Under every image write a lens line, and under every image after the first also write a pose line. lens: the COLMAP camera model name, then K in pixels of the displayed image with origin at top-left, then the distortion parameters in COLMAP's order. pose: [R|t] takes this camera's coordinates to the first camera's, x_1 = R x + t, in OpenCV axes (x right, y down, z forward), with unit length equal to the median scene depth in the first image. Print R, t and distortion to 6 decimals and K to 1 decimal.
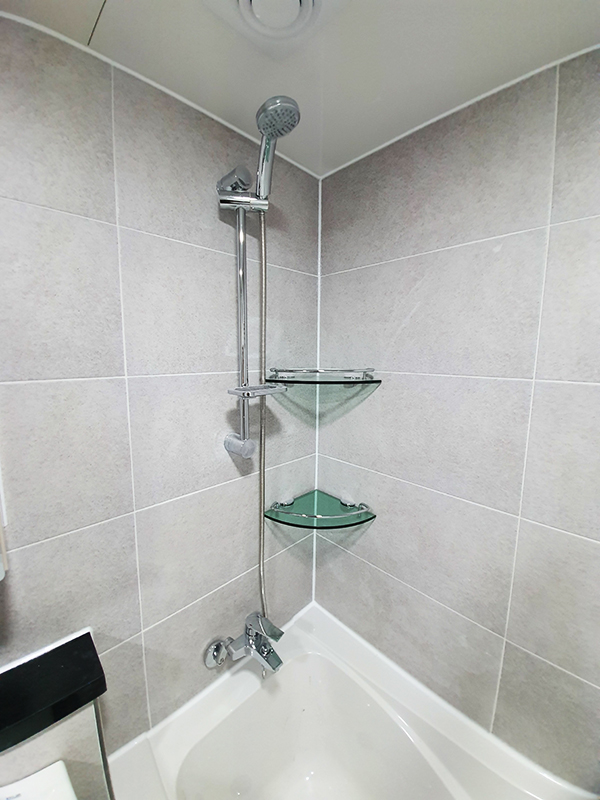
lens RADIAL K [[324.4, 0, 302.7], [0, 324.4, 396.3], [0, 0, 1]] dist [-0.005834, -0.007860]
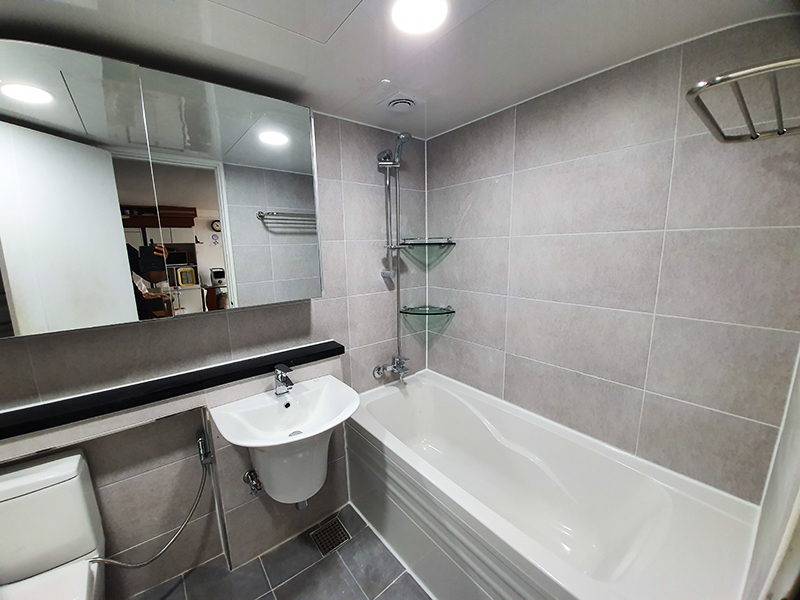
lens RADIAL K [[324.4, 0, 401.4], [0, 324.4, 304.1], [0, 0, 1]] dist [-0.005834, -0.007860]
pose [[0.994747, -0.011828, -0.101678, 0.104822], [0.016436, 0.998870, 0.044603, 0.239927], [0.101036, -0.046040, 0.993817, -1.092315]]
